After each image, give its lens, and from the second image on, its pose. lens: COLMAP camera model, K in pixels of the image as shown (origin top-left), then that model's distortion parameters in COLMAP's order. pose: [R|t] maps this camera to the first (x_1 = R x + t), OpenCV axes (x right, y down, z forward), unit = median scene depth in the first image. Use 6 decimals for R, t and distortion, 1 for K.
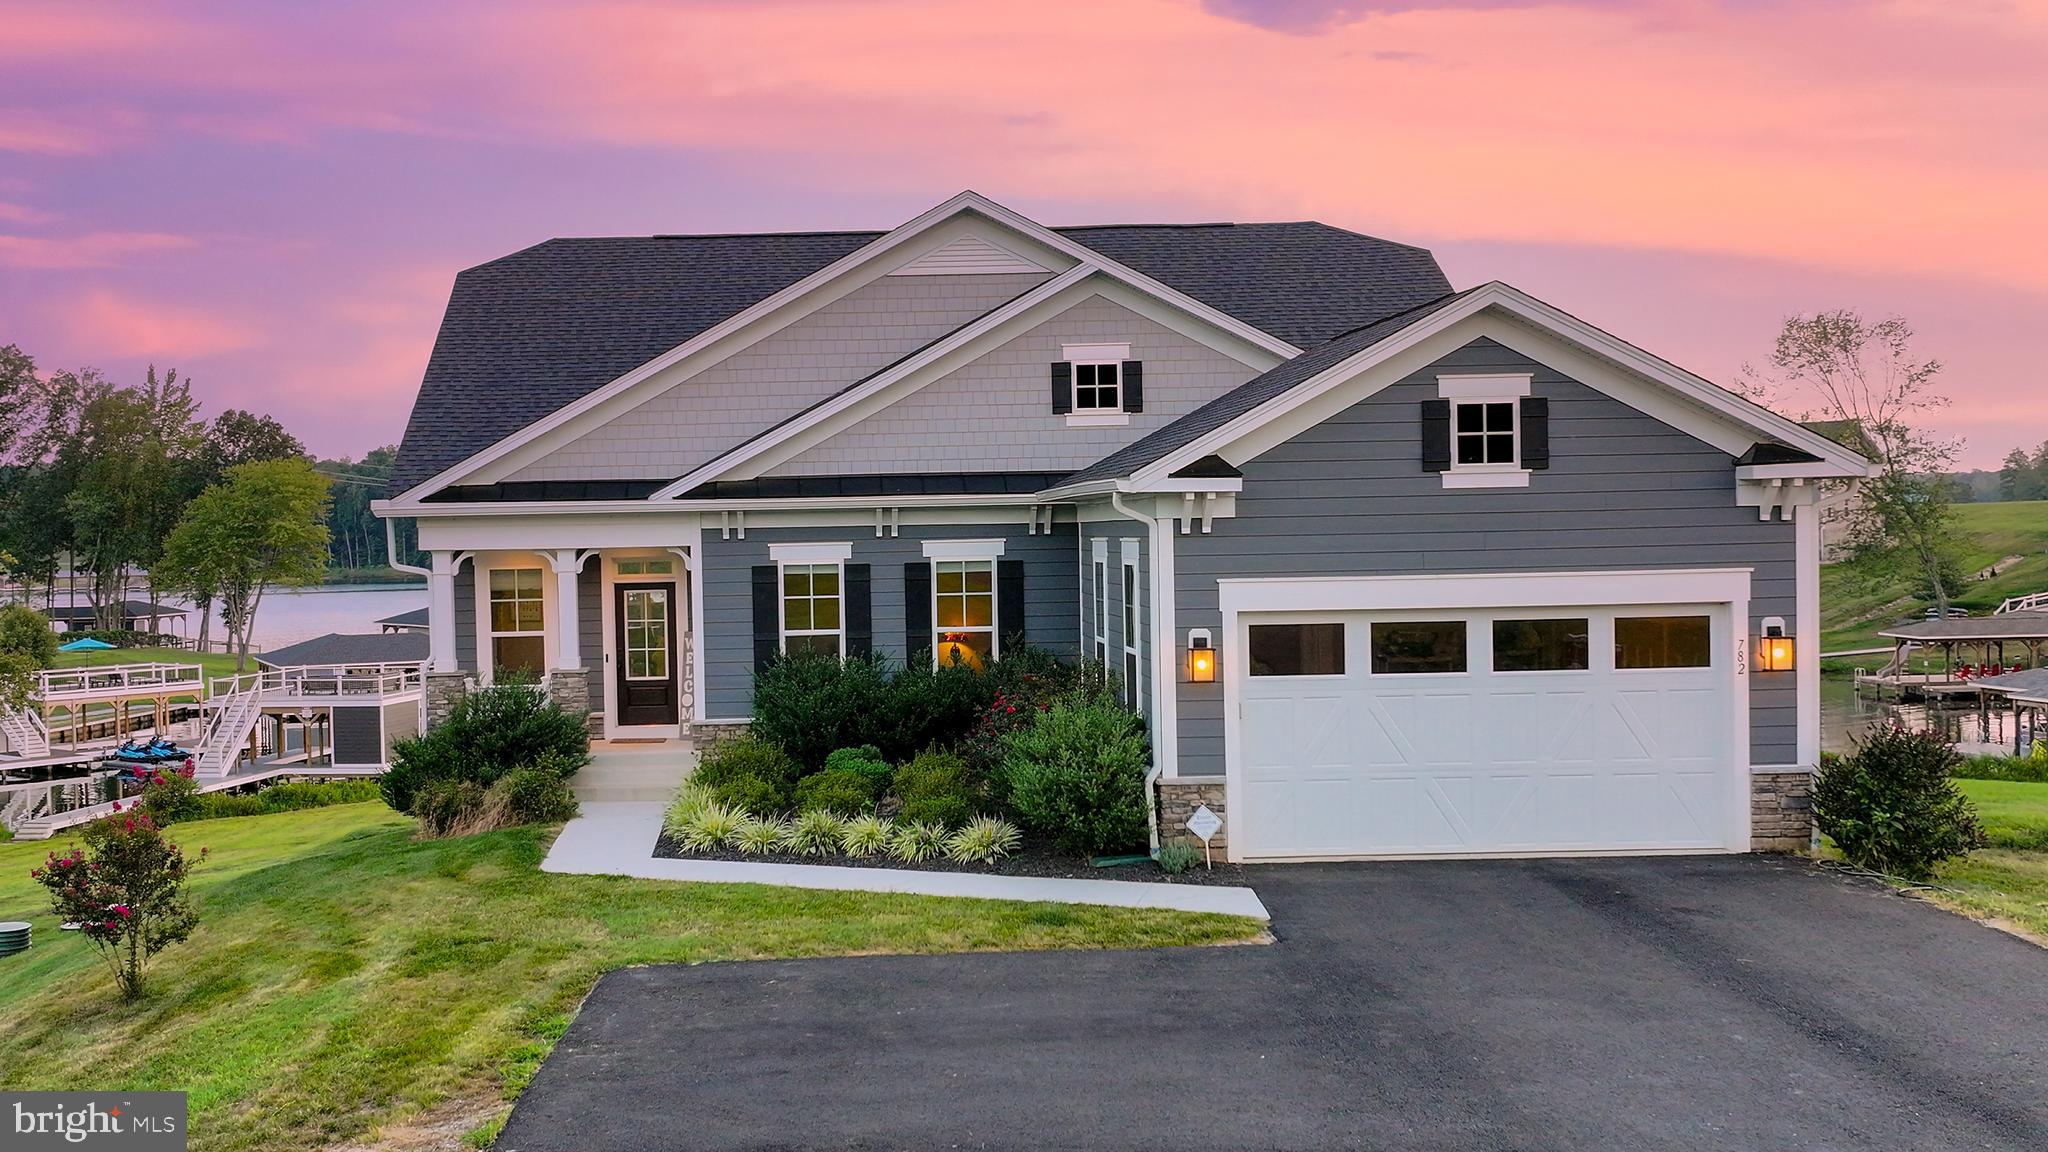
lens RADIAL K [[2156.8, 0, 813.8], [0, 2156.8, 552.3], [0, 0, 1]] dist [0.012244, -0.016917]
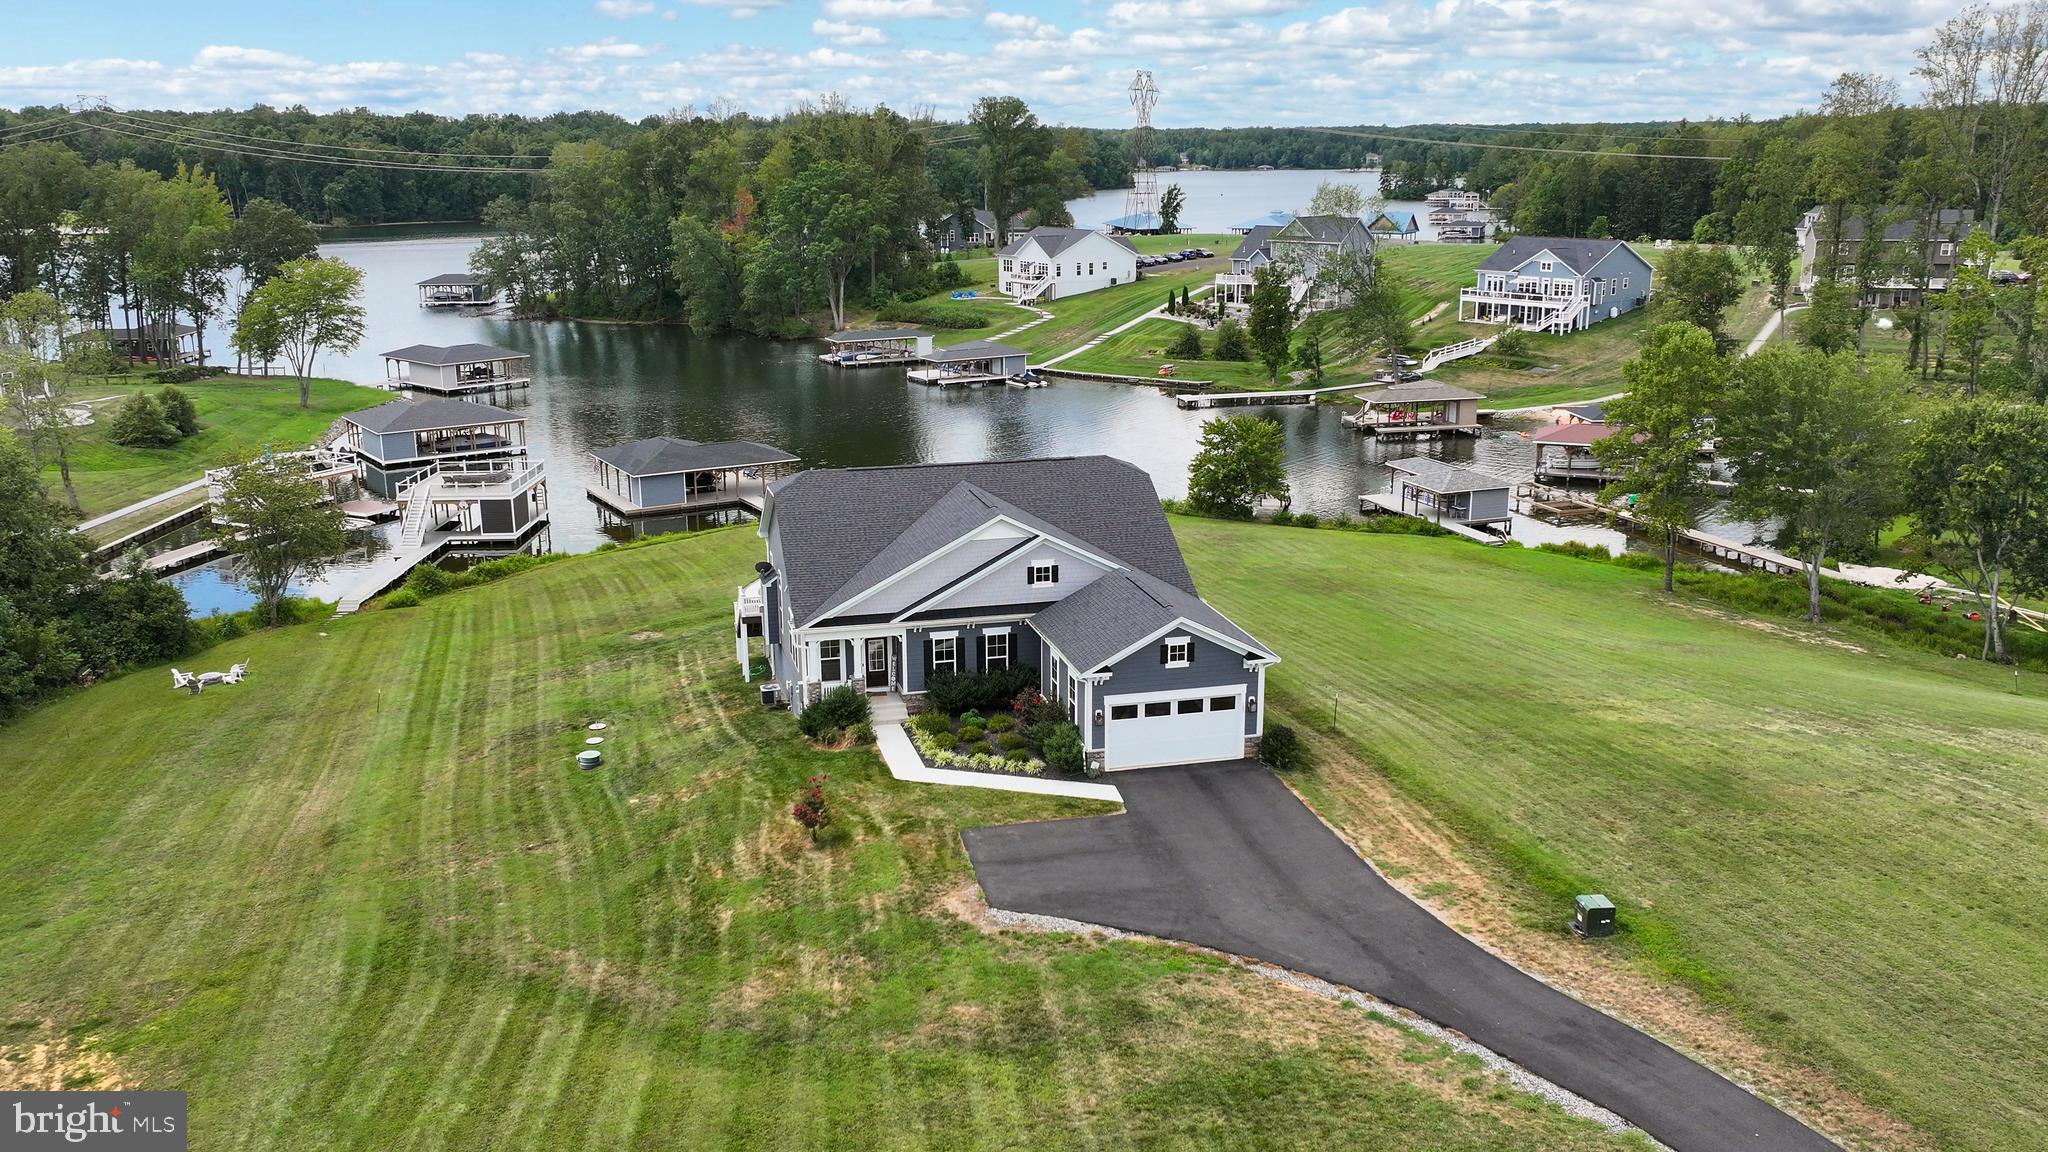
lens RADIAL K [[1675.6, 0, 1029.5], [0, 1675.6, 591.5], [0, 0, 1]] dist [0.010564, -0.008011]
pose [[0.969393, -0.047811, 0.240814, -0.562668], [-0.012748, 0.969730, 0.243847, -0.794664], [-0.245184, -0.239454, 0.939440, -1.448740]]
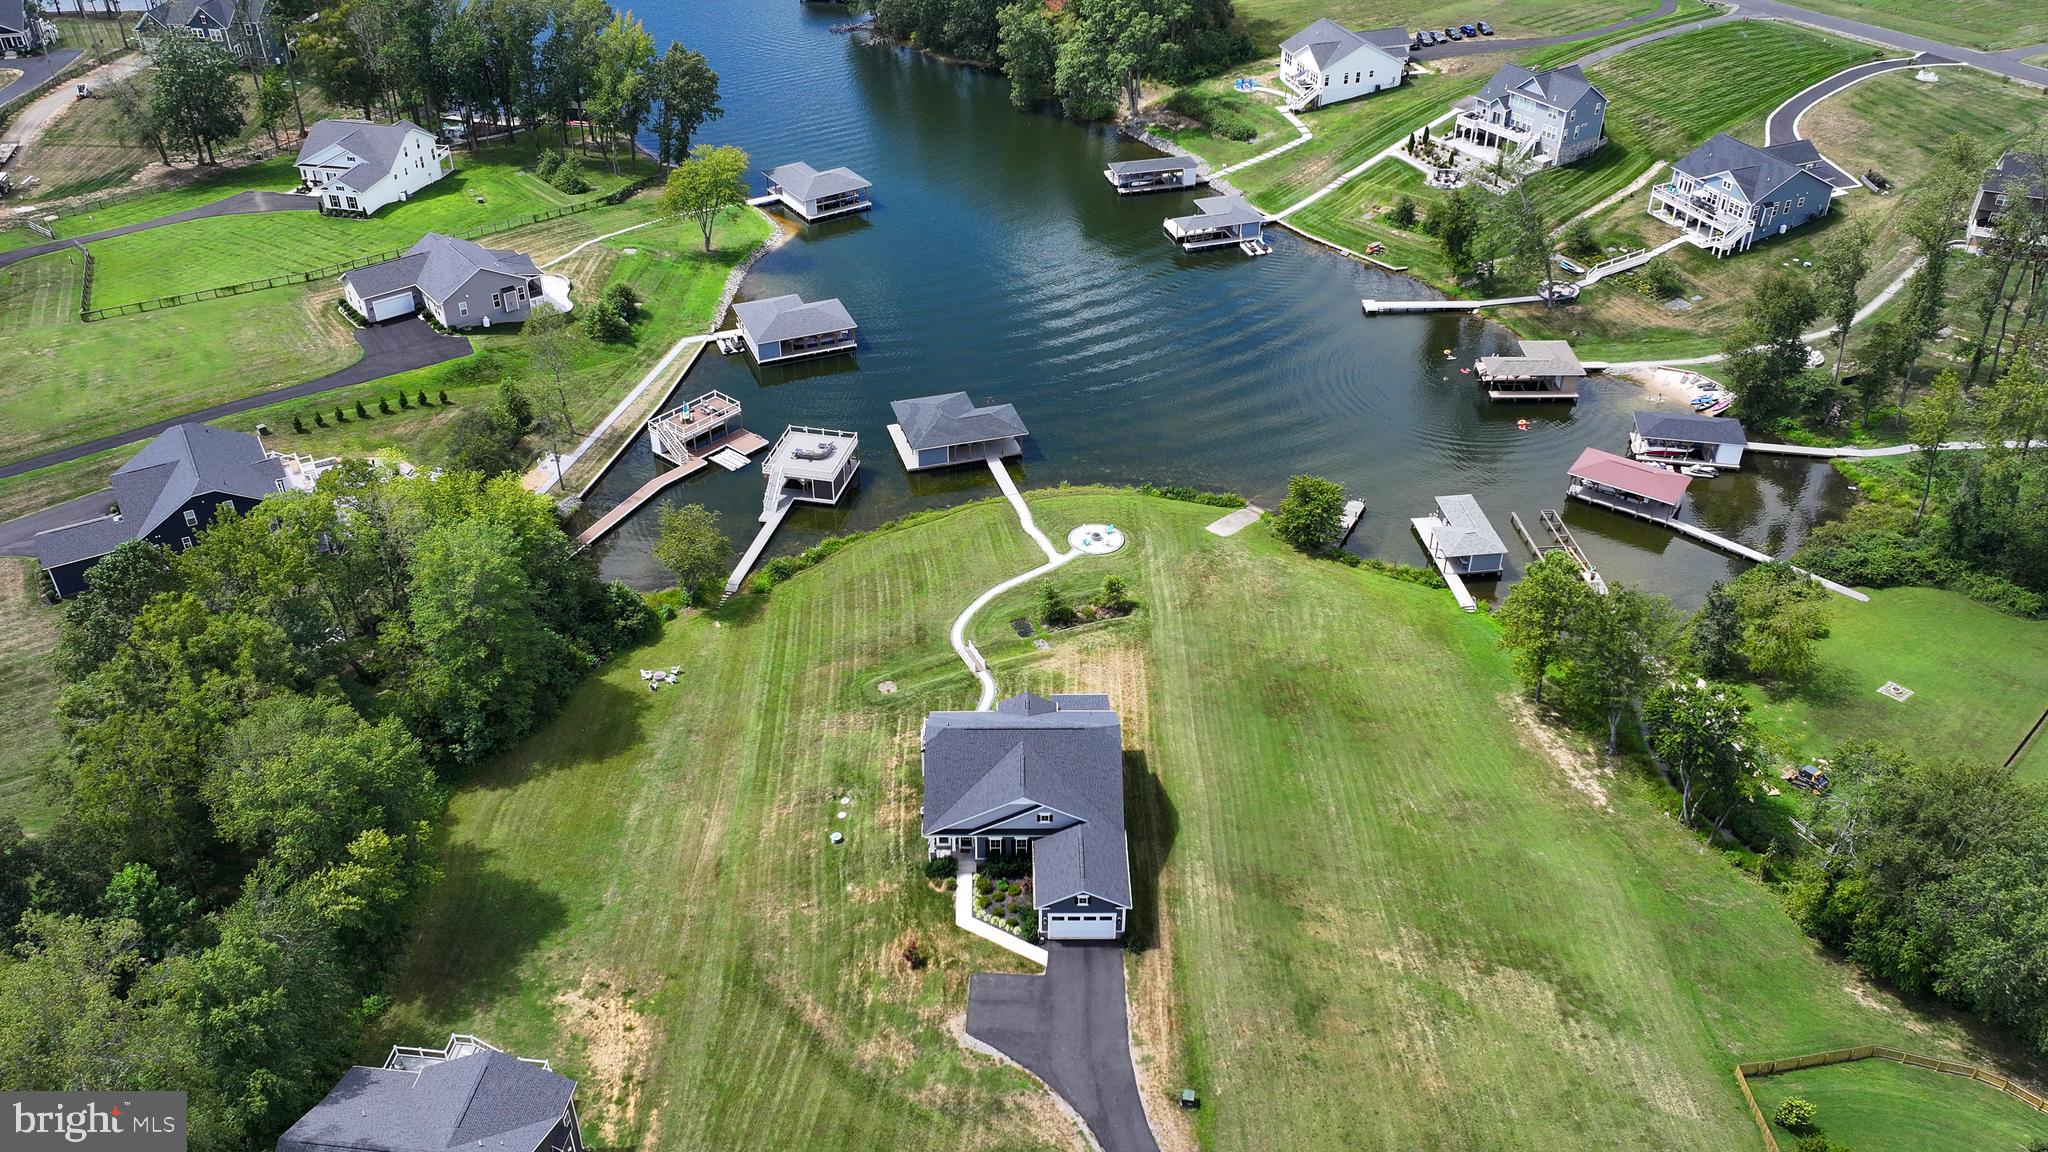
lens RADIAL K [[1675.6, 0, 1029.5], [0, 1675.6, 591.5], [0, 0, 1]] dist [0.010564, -0.008011]
pose [[0.999656, 0.015675, 0.021024, -0.020743], [-0.024814, 0.824742, 0.564964, -4.204855], [-0.008483, -0.565292, 0.824848, -3.200061]]
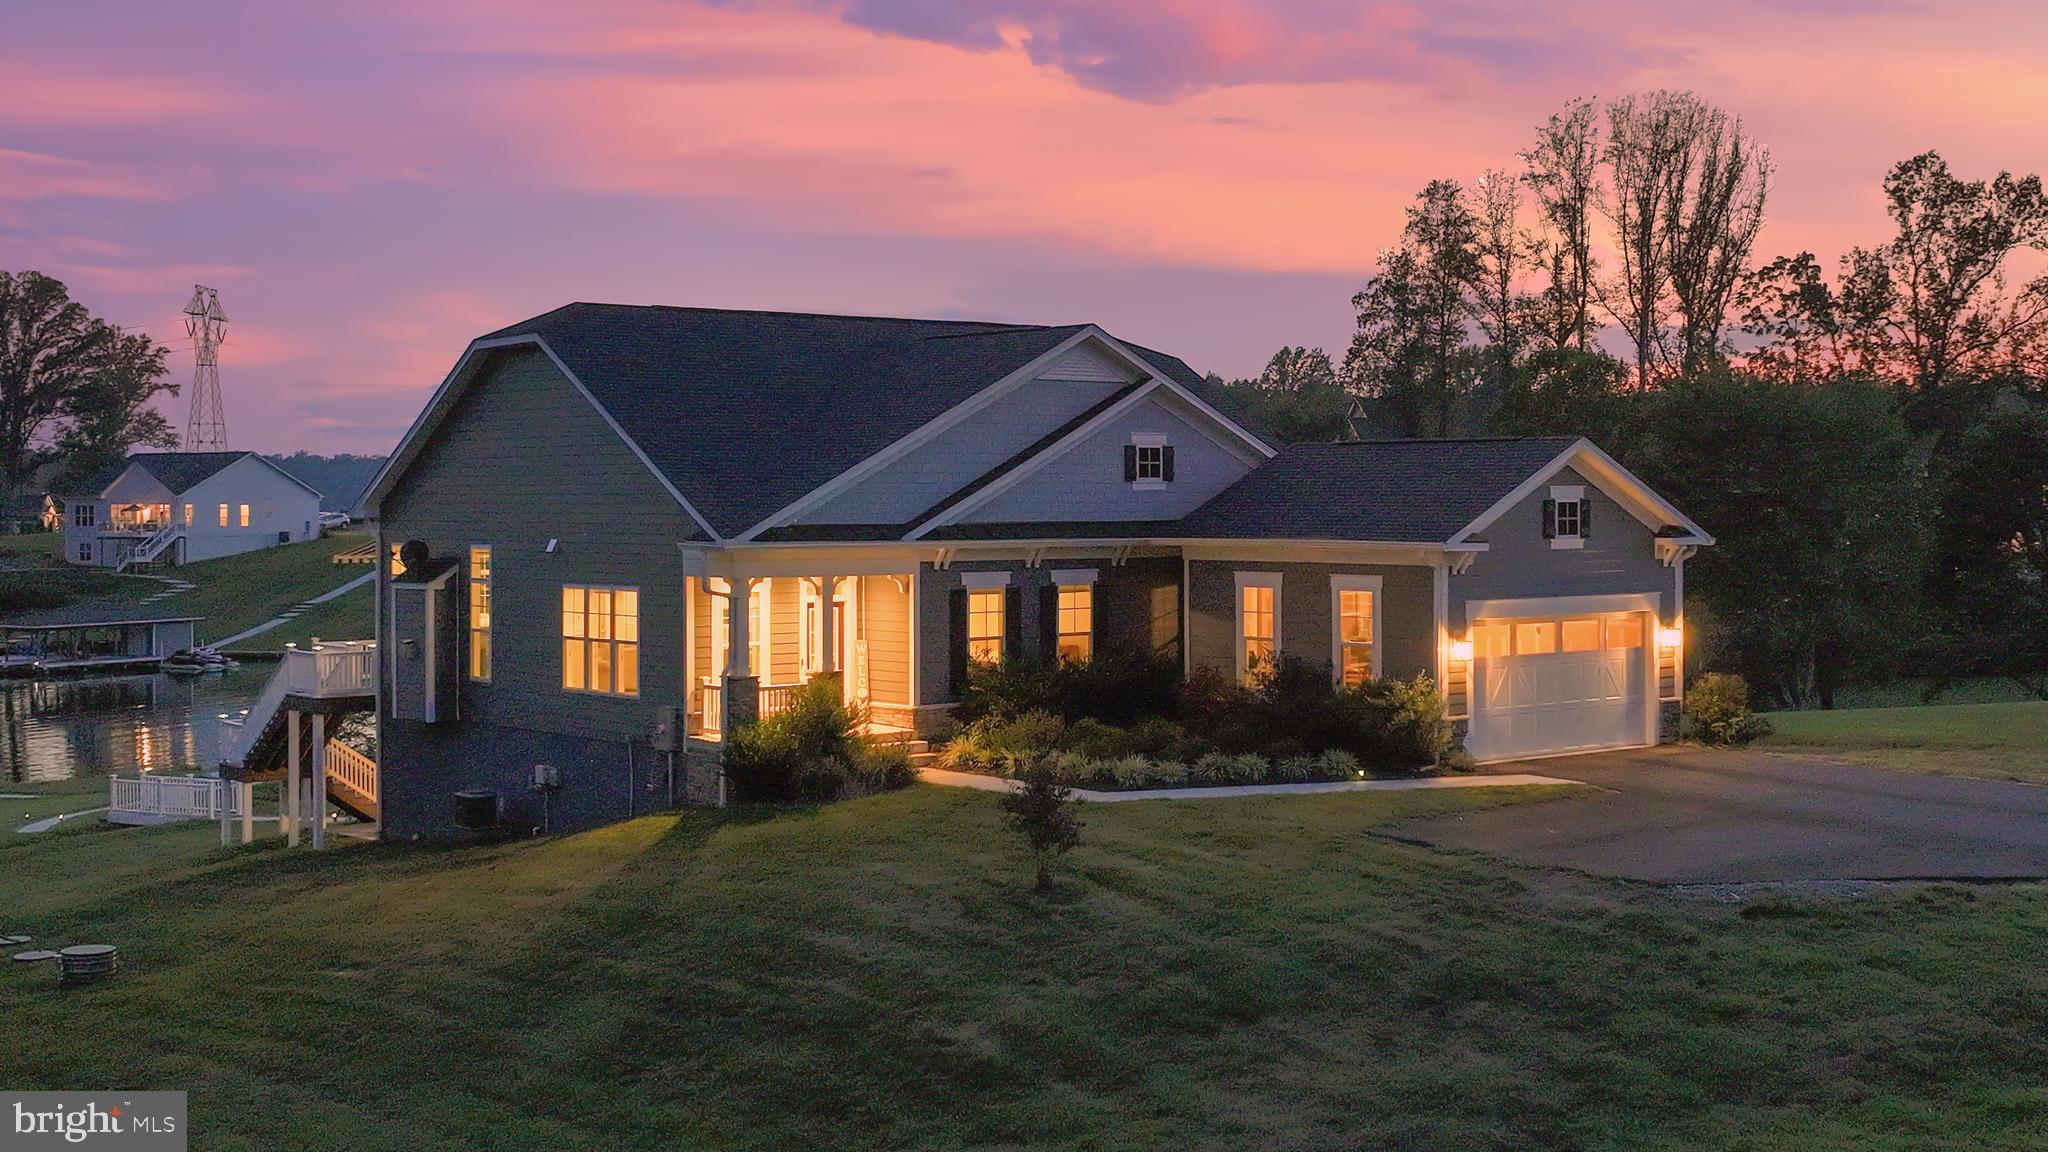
lens RADIAL K [[2576.4, 0, 1171.4], [0, 2576.4, 509.9], [0, 0, 1]] dist [-0.002914, 0.000757]
pose [[0.740205, 0.019671, 0.672094, -1.324126], [-0.008222, 0.999762, -0.020206, -0.016123], [-0.672331, 0.009430, 0.740190, -0.345320]]
